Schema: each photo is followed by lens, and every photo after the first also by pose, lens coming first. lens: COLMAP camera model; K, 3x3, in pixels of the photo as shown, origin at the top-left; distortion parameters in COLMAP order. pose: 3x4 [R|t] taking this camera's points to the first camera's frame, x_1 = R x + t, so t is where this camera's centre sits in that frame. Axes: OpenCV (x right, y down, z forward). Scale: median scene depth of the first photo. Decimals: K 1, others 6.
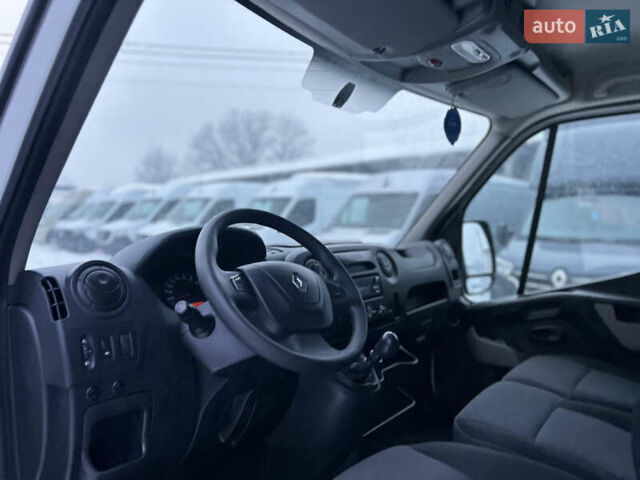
lens RADIAL K [[482.0, 0, 320.0], [0, 482.0, 255.7], [0, 0, 1]] dist [0.007223, 0.000403]
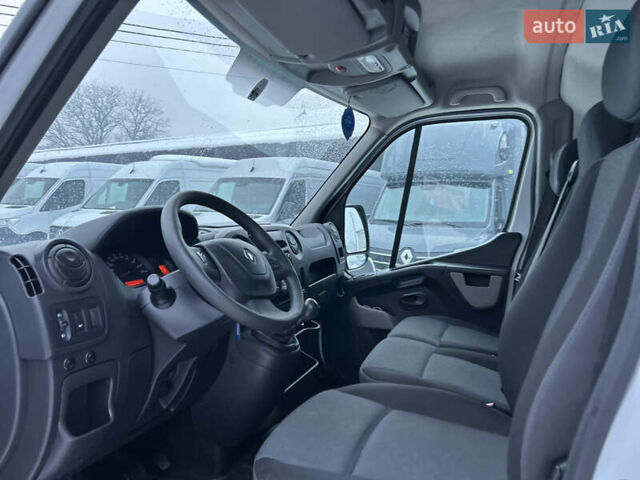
lens RADIAL K [[476.7, 0, 320.6], [0, 476.7, 250.8], [0, 0, 1]] dist [0.063712, -0.077661]
pose [[0.954716, -0.020952, 0.296779, -0.148884], [0.014426, 0.999604, 0.024163, 0.011564], [-0.297168, -0.018787, 0.954640, -0.098748]]
